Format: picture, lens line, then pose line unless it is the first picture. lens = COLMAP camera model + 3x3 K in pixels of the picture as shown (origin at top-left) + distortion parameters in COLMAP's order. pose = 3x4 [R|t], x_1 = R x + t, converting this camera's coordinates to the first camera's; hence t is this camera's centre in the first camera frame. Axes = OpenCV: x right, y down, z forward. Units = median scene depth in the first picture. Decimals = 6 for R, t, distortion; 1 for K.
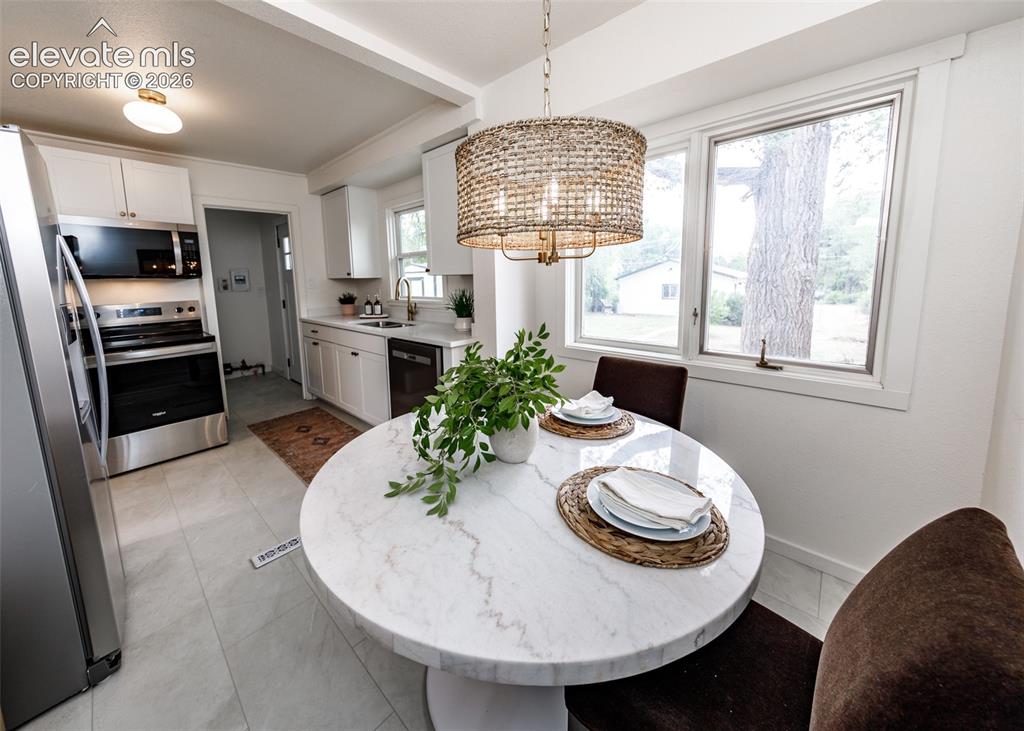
lens RADIAL K [[385.3, 0, 536.2], [0, 385.3, 318.8], [0, 0, 1]] dist [0.001182, -0.000204]
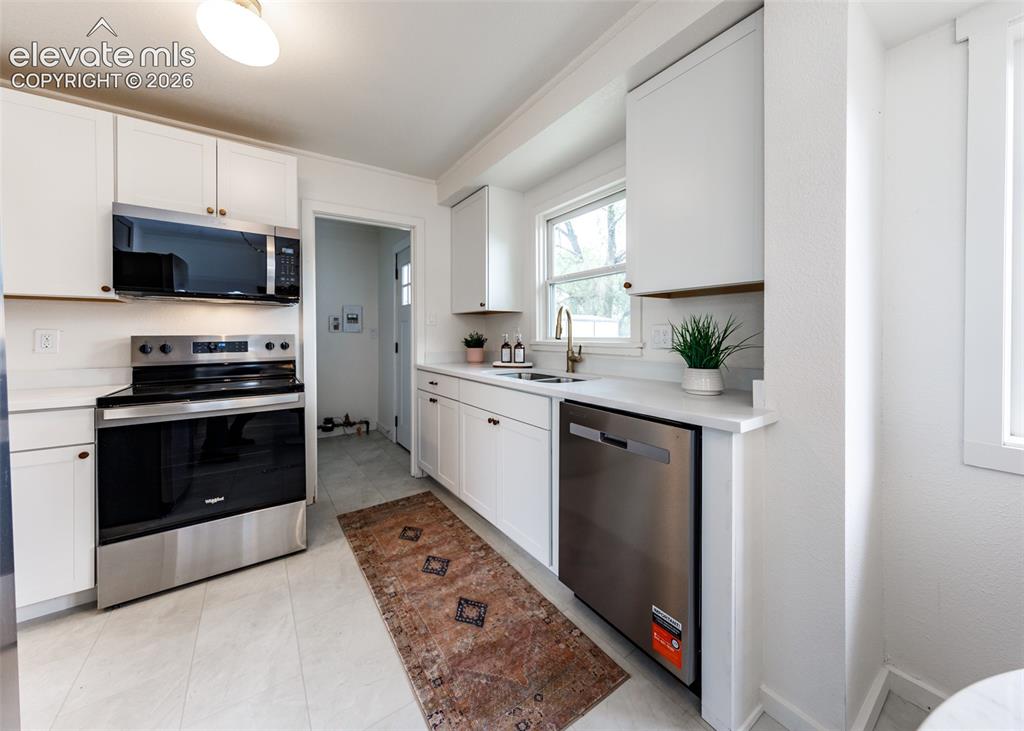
lens RADIAL K [[385.3, 0, 546.4], [0, 385.3, 336.4], [0, 0, 1]] dist [0.001182, -0.000204]
pose [[0.979249, 0.016927, -0.201954, -0.236778], [-0.038202, 0.994059, -0.101921, 0.011959], [0.199029, 0.107521, 0.974077, 0.350784]]
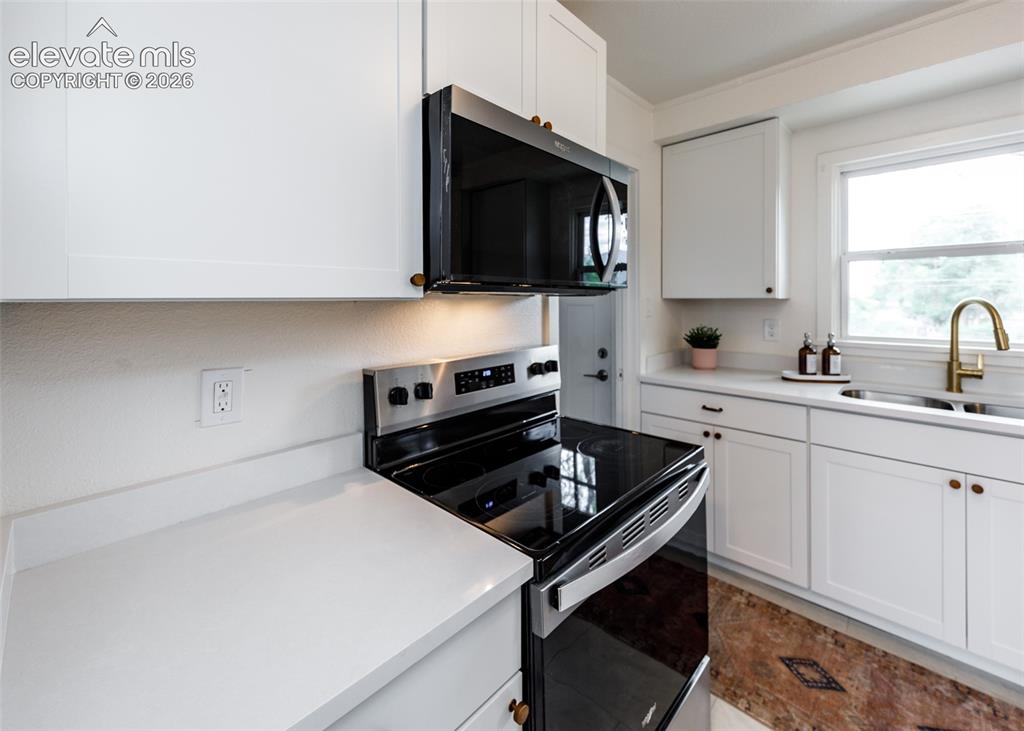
lens RADIAL K [[430.3, 0, 513.8], [0, 430.3, 296.6], [0, 0, 1]] dist [0.001977, 0.000159]
pose [[0.999748, 0.013606, -0.017863, -0.849472], [-0.015525, 0.993580, -0.112060, -0.043325], [0.016223, 0.112309, 0.993541, 0.474569]]
